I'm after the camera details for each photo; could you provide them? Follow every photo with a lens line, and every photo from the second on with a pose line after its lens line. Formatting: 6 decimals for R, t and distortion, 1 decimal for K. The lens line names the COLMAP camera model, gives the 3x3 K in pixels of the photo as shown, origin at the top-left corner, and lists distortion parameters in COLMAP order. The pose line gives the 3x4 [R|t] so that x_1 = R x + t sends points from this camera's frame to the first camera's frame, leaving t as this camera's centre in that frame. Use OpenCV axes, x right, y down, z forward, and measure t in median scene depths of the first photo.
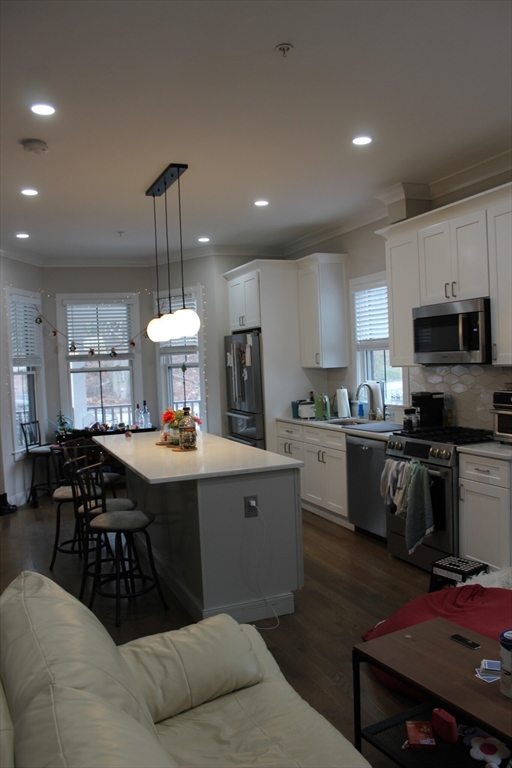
lens RADIAL K [[634.5, 0, 257.1], [0, 634.5, 392.0], [0, 0, 1]] dist [-0.163751, 0.141695]
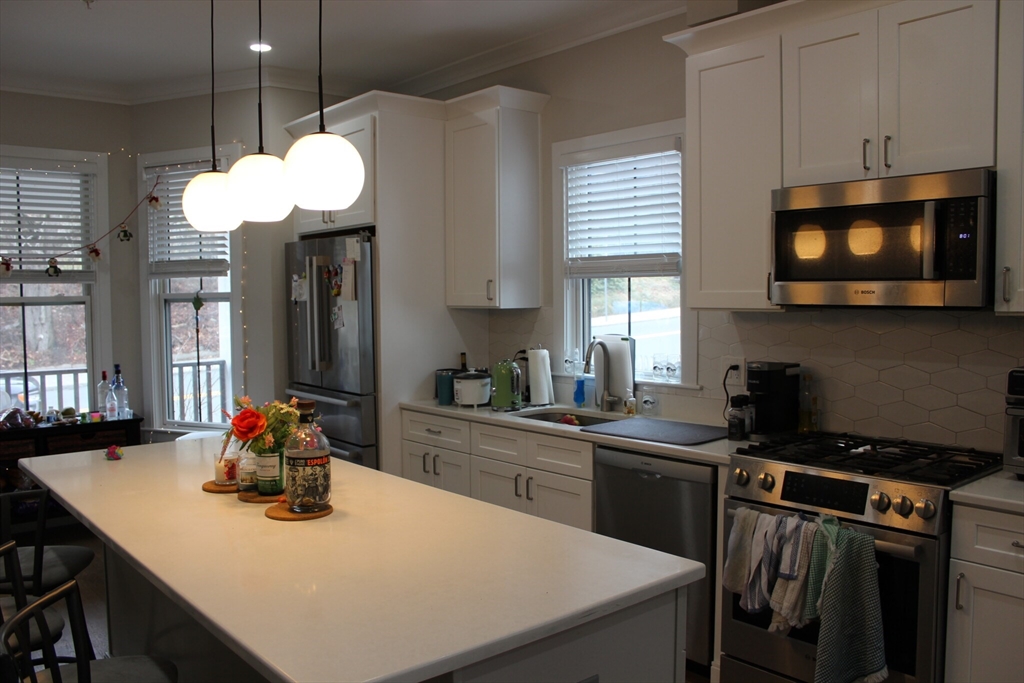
lens RADIAL K [[846.0, 0, 502.1], [0, 846.0, 347.5], [0, 0, 1]] dist [-0.163751, 0.141695]
pose [[0.951503, 0.014342, 0.307305, -0.138635], [-0.015679, 0.999875, 0.001883, -0.009732], [-0.307239, -0.006610, 0.951609, 0.438769]]
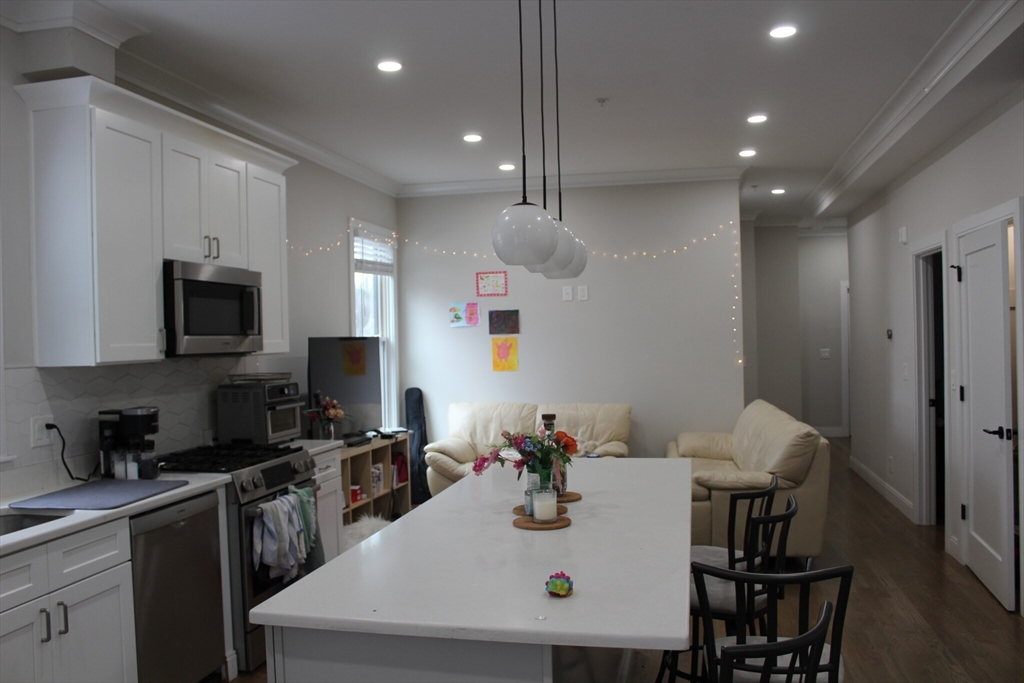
lens RADIAL K [[846.0, 0, 495.9], [0, 846.0, 345.7], [0, 0, 1]] dist [-0.163751, 0.141695]
pose [[-0.812935, 0.056675, 0.579590, -0.423587], [0.089144, 0.995634, 0.027675, -0.047027], [-0.575491, 0.074165, -0.814438, 1.413027]]
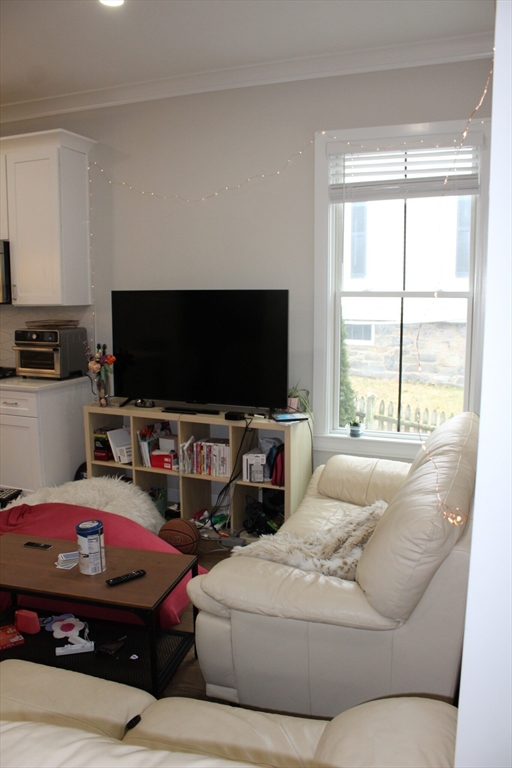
lens RADIAL K [[634.5, 0, 256.0], [0, 634.5, 390.0], [0, 0, 1]] dist [-0.163751, 0.141695]
pose [[0.696299, -0.071307, 0.714201, -0.080674], [0.009475, 0.995879, 0.090192, 0.008173], [-0.717689, -0.056034, 0.694105, -0.034010]]
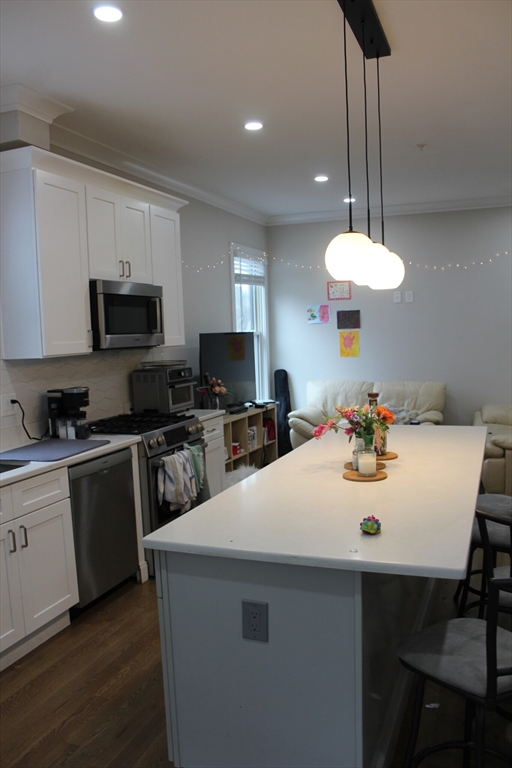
lens RADIAL K [[634.5, 0, 256.8], [0, 634.5, 392.2], [0, 0, 1]] dist [-0.163751, 0.141695]
pose [[-0.719501, 0.002615, 0.694486, -0.434169], [0.102600, 0.989420, 0.102570, -0.050741], [-0.686871, 0.145053, -0.712157, 1.399079]]
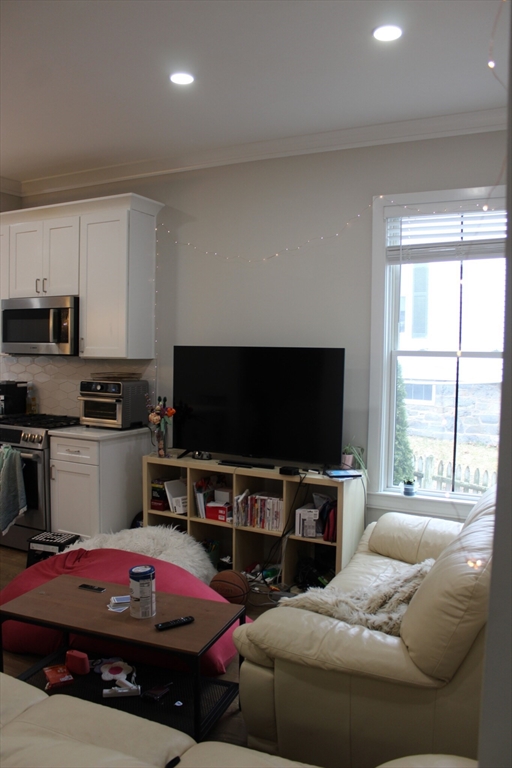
lens RADIAL K [[634.5, 0, 255.4], [0, 634.5, 392.1], [0, 0, 1]] dist [-0.163751, 0.141695]
pose [[0.763038, 0.007868, 0.646306, -0.087149], [-0.013275, 0.999906, 0.003500, 0.009641], [-0.646217, -0.011251, 0.763071, -0.049328]]
